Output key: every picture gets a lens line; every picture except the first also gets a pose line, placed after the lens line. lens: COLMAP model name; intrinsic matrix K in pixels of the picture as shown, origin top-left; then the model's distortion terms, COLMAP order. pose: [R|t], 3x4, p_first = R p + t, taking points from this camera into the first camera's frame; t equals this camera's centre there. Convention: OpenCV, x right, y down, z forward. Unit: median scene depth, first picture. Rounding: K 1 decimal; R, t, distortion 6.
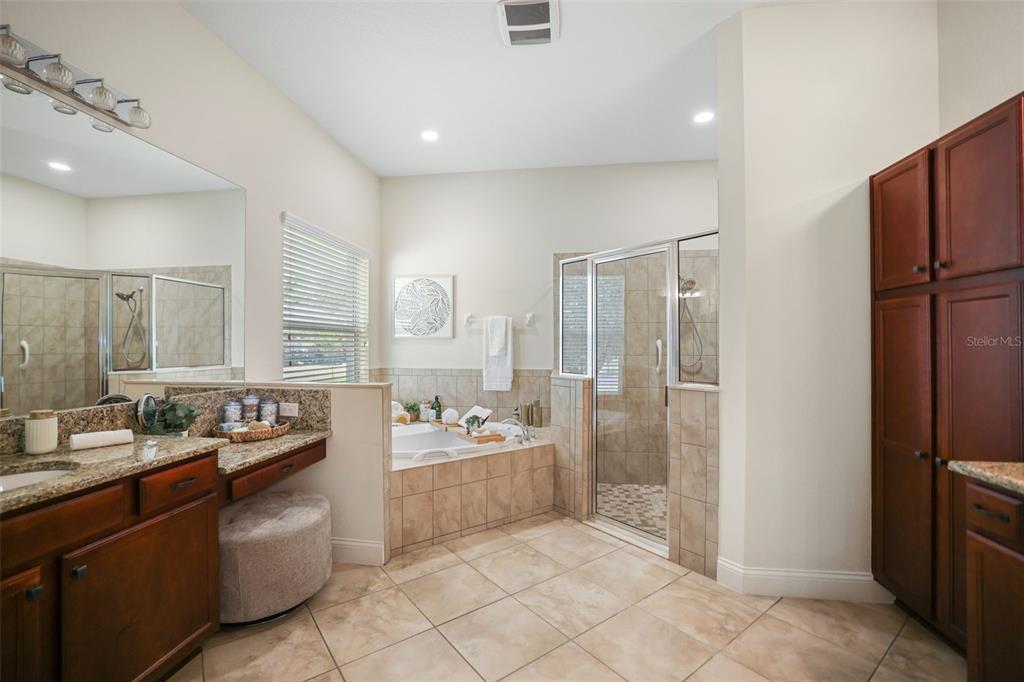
lens RADIAL K [[436.5, 0, 514.6], [0, 436.5, 337.5], [0, 0, 1]] dist [-0.000298, 0.000361]
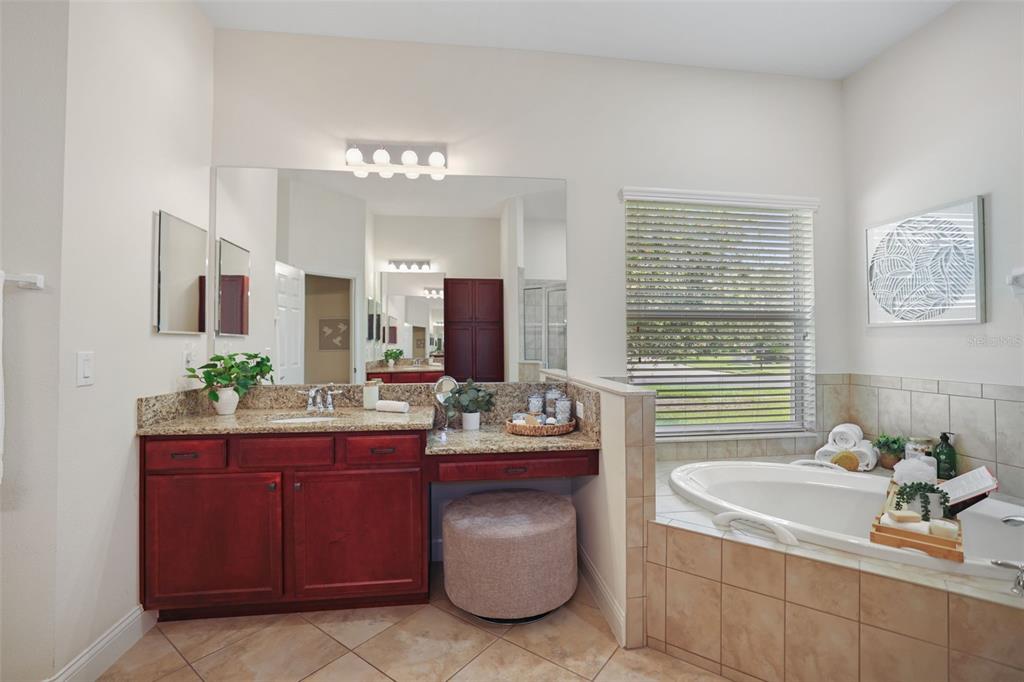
lens RADIAL K [[459.7, 0, 507.8], [0, 459.7, 334.7], [0, 0, 1]] dist [-0.024393, 0.000596]
pose [[0.274043, -0.021768, -0.961471, 0.350228], [0.020598, 0.999647, -0.016761, 0.024406], [0.961497, -0.015211, 0.274395, 0.605433]]
